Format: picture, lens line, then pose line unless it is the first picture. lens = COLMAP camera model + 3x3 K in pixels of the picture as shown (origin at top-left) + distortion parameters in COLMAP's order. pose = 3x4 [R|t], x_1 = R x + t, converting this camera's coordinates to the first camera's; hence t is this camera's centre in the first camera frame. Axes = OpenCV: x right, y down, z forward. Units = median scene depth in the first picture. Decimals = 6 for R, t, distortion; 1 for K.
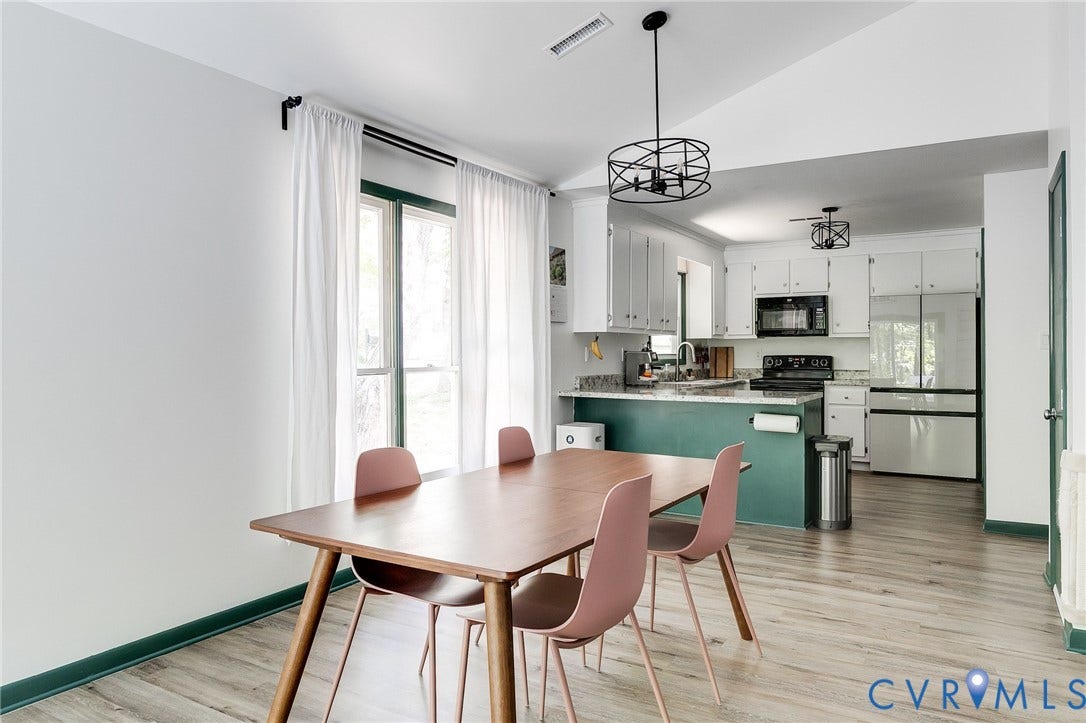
lens RADIAL K [[718.7, 0, 541.6], [0, 718.7, 354.9], [0, 0, 1]] dist [0.000482, -0.000300]
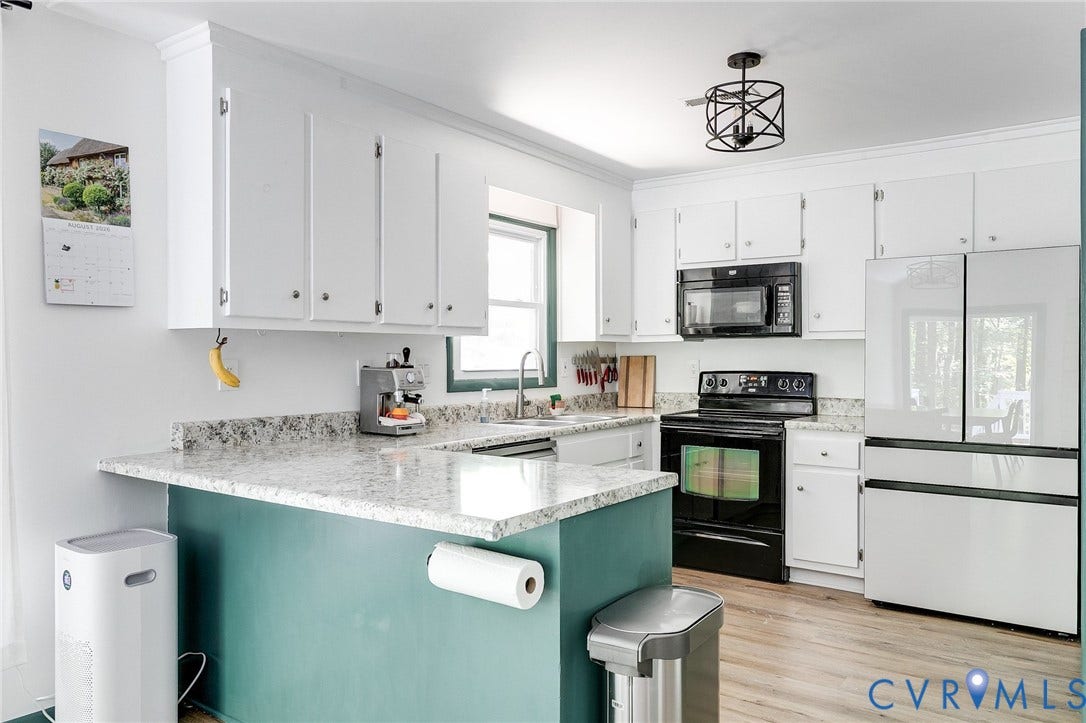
lens RADIAL K [[792.8, 0, 544.5], [0, 792.8, 366.4], [0, 0, 1]] dist [0.012835, 0.004159]
pose [[0.997373, 0.001875, -0.072417, 0.247074], [-0.001141, 0.999947, 0.010185, -0.009784], [0.072432, -0.010076, 0.997322, 0.381870]]
